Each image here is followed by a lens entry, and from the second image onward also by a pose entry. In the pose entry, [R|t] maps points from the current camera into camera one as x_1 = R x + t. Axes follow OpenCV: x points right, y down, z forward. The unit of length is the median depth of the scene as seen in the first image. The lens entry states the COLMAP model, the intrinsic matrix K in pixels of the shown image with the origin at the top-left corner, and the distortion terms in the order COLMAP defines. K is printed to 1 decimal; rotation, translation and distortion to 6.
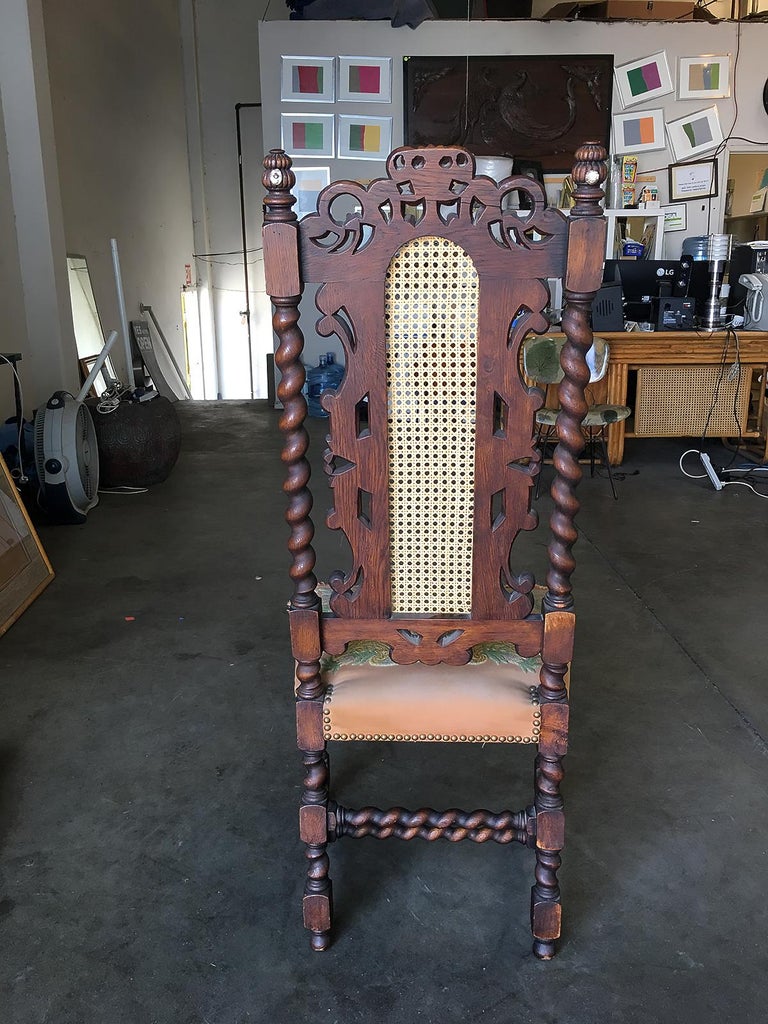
lens RADIAL K [[878.9, 0, 380.4], [0, 878.9, 501.9], [0, 0, 1]] dist [0.085179, -0.124320]
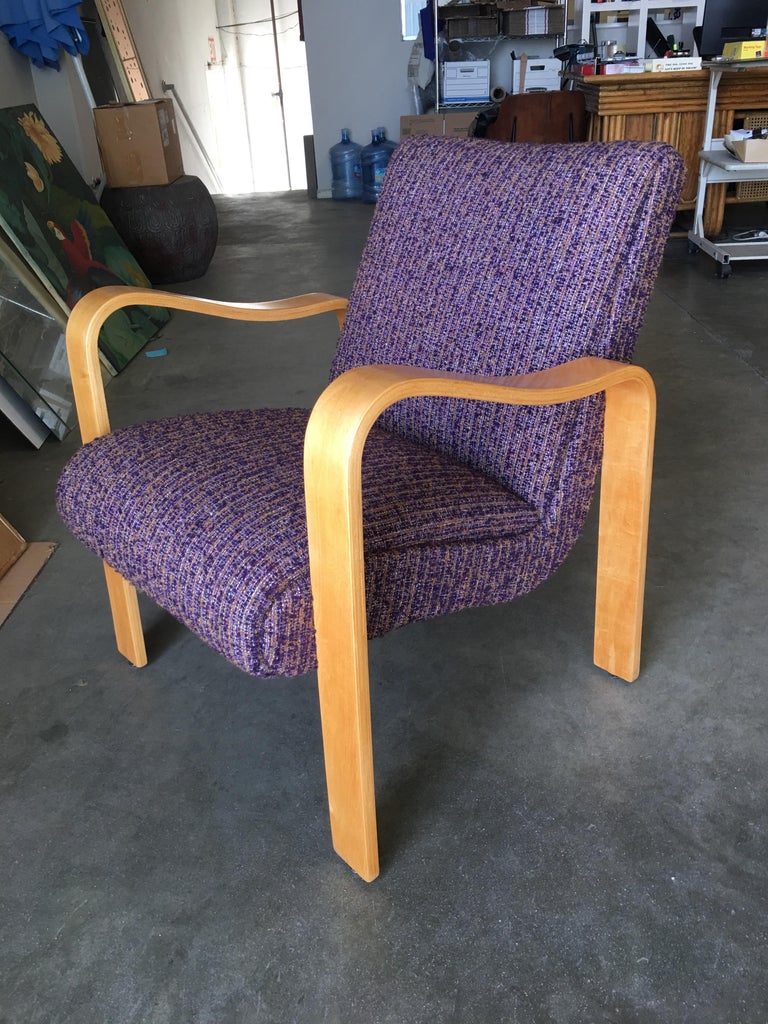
lens RADIAL K [[878.9, 0, 382.0], [0, 878.9, 508.9], [0, 0, 1]] dist [0.085179, -0.124320]
pose [[0.998295, -0.022905, -0.053689, -0.013997], [0.033795, 0.976755, 0.211678, 0.017714], [0.047593, -0.213132, 0.975864, 0.054081]]
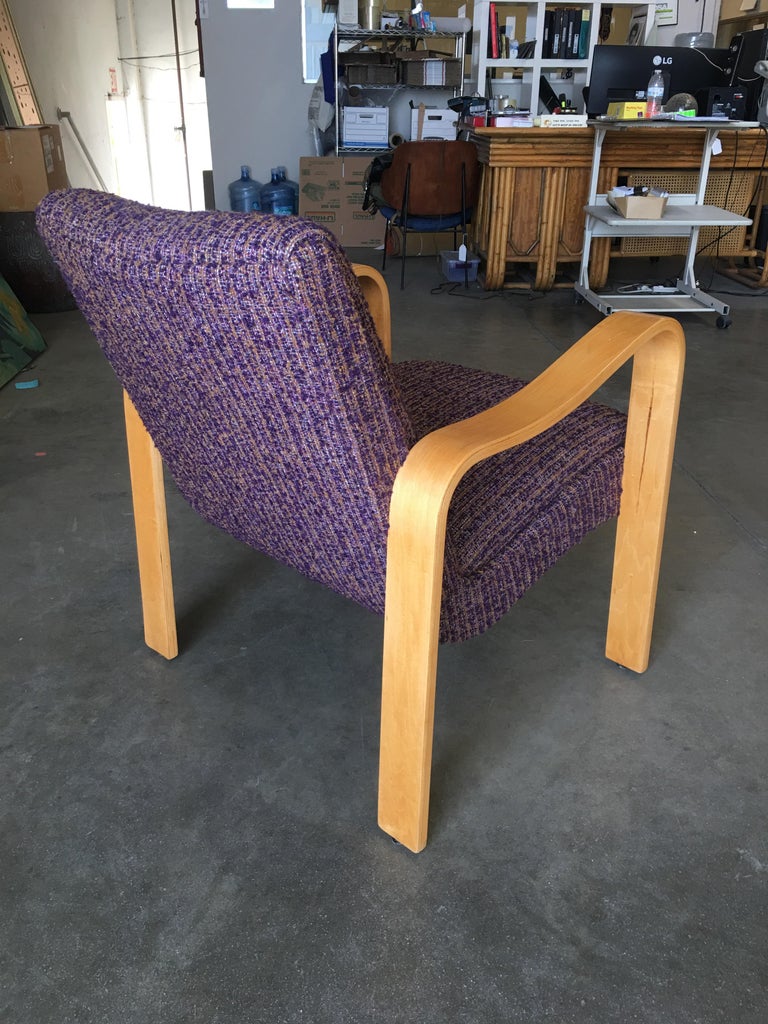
lens RADIAL K [[878.9, 0, 377.7], [0, 878.9, 509.3], [0, 0, 1]] dist [0.085179, -0.124320]
pose [[0.998768, -0.010941, 0.048407, -0.002837], [0.002392, 0.984873, 0.173261, 0.016983], [-0.049570, -0.172932, 0.983686, 0.065929]]
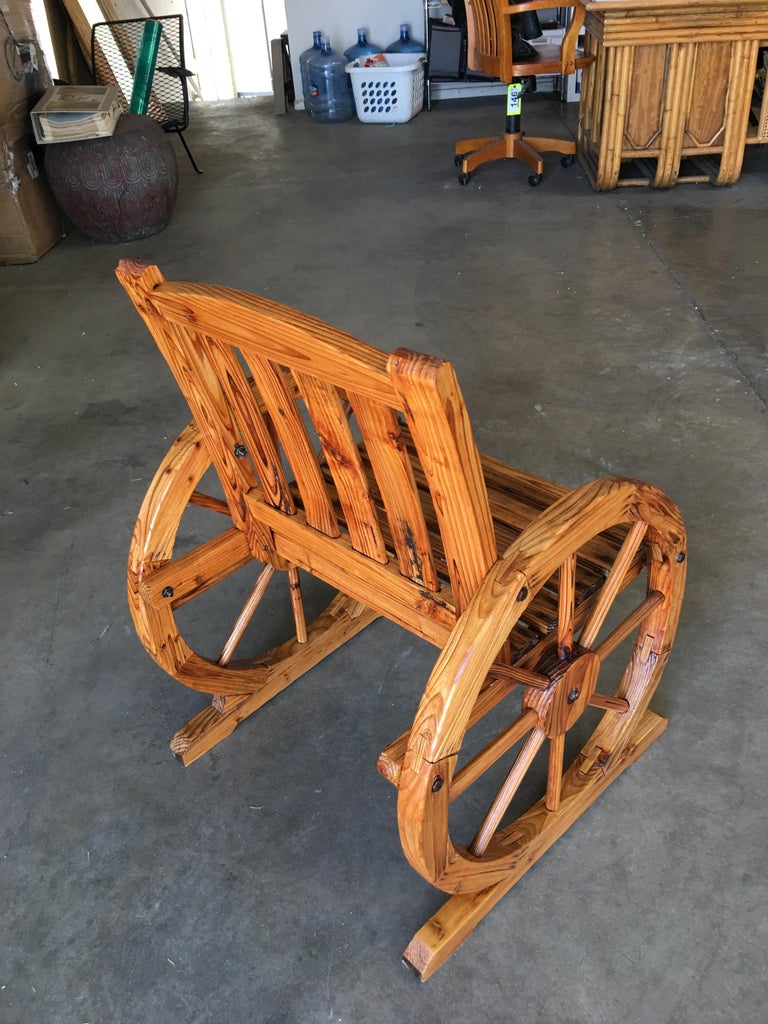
lens RADIAL K [[878.9, 0, 383.7], [0, 878.9, 521.0], [0, 0, 1]] dist [0.085179, -0.124320]
pose [[0.997683, -0.027094, -0.062409, 0.003427], [0.047258, 0.935863, 0.349180, -0.040457], [0.048945, -0.351320, 0.934975, 0.115764]]
